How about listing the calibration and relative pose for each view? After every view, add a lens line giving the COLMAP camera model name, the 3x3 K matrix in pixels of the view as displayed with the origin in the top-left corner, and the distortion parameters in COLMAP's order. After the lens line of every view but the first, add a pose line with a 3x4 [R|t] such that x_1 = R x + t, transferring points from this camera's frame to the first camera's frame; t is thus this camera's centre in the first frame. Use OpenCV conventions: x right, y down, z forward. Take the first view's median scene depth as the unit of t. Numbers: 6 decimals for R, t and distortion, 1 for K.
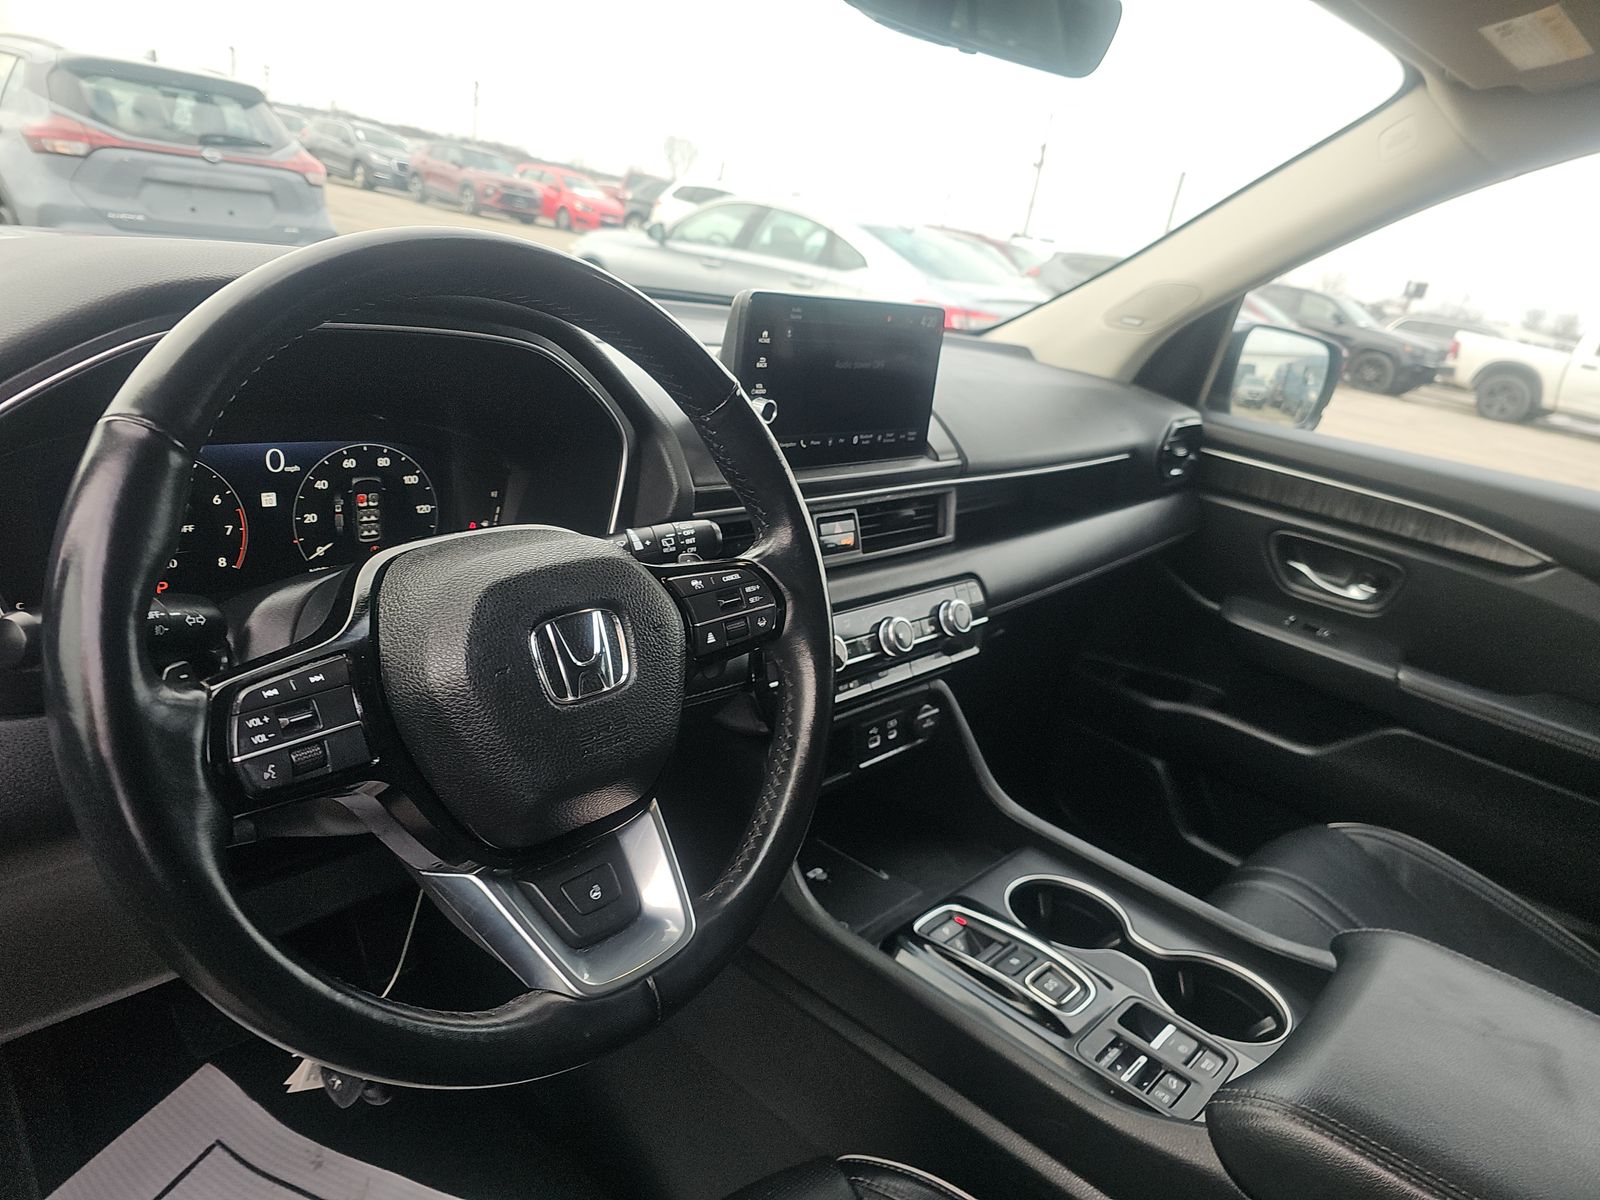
lens RADIAL K [[1073.6, 0, 794.3], [0, 1073.6, 622.9], [0, 0, 1]] dist [0.039121, -0.032329]
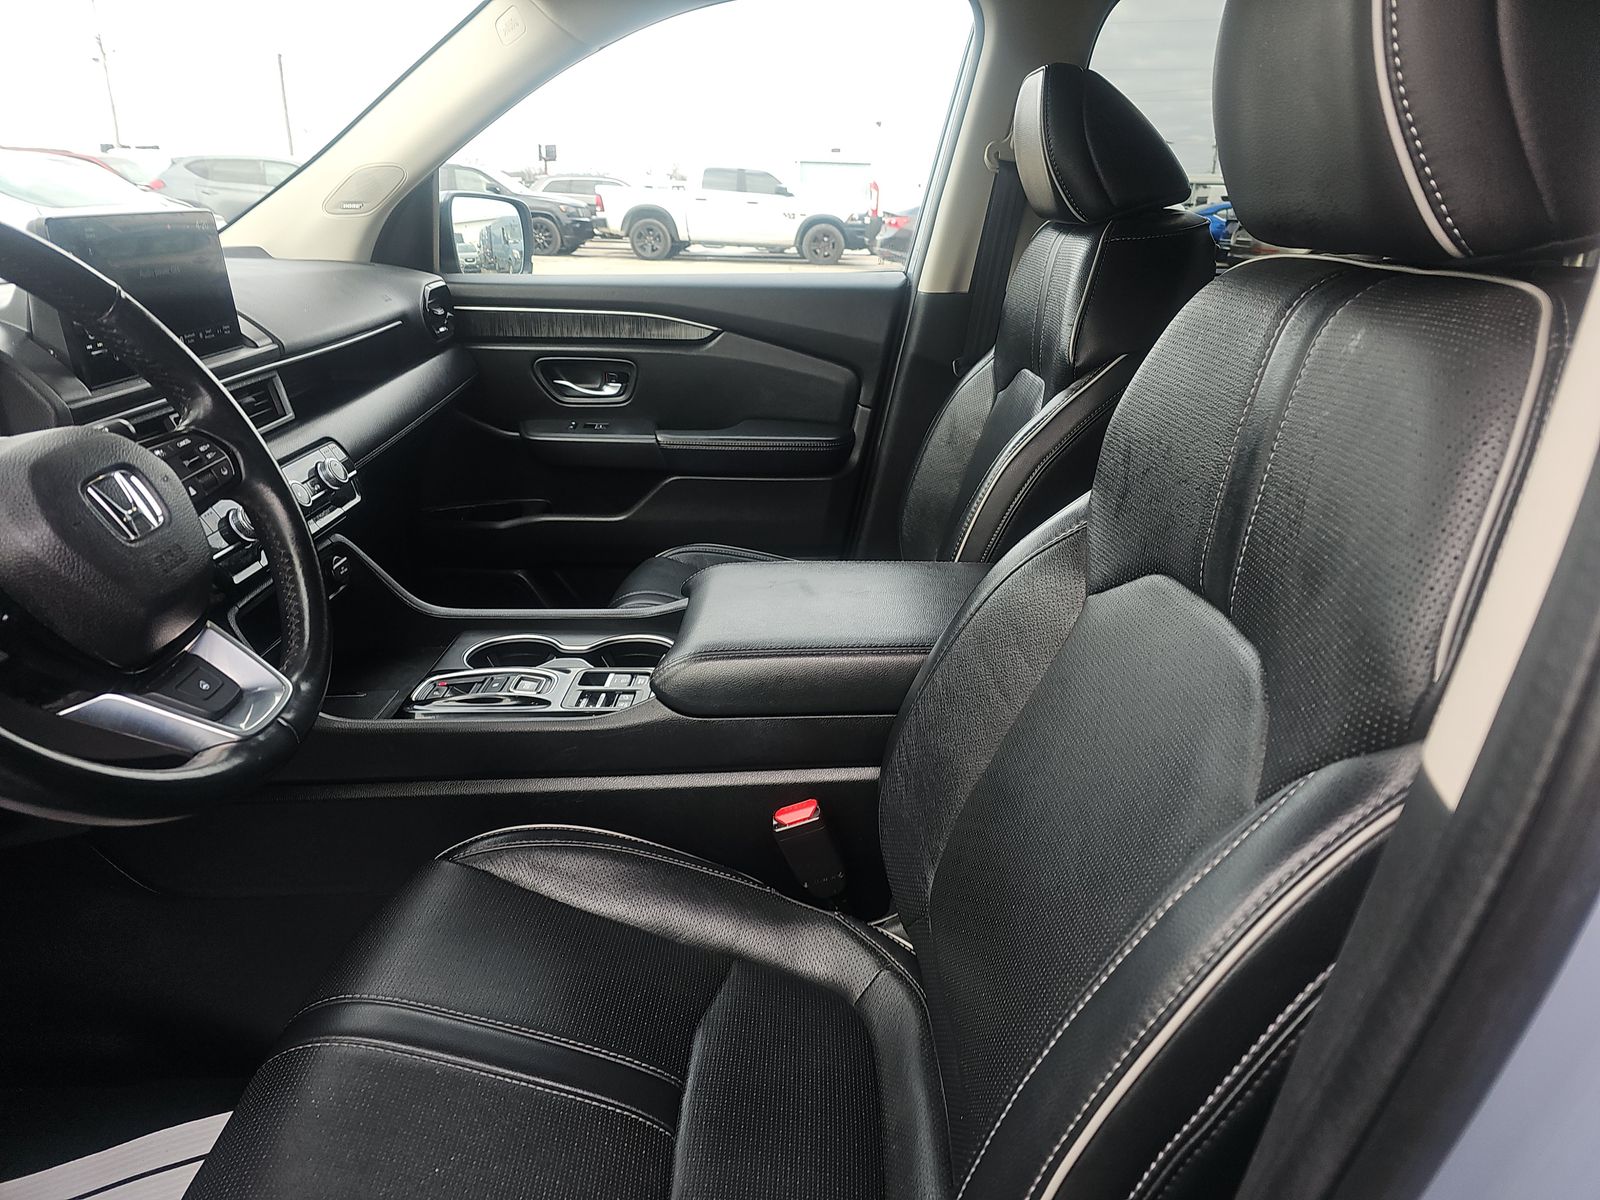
lens RADIAL K [[1073.6, 0, 794.3], [0, 1073.6, 622.9], [0, 0, 1]] dist [0.039121, -0.032329]
pose [[0.752653, -0.369065, 0.545257, -0.152162], [0.318059, 0.928898, 0.189701, 0.072498], [-0.576500, 0.030645, 0.816522, -0.217707]]
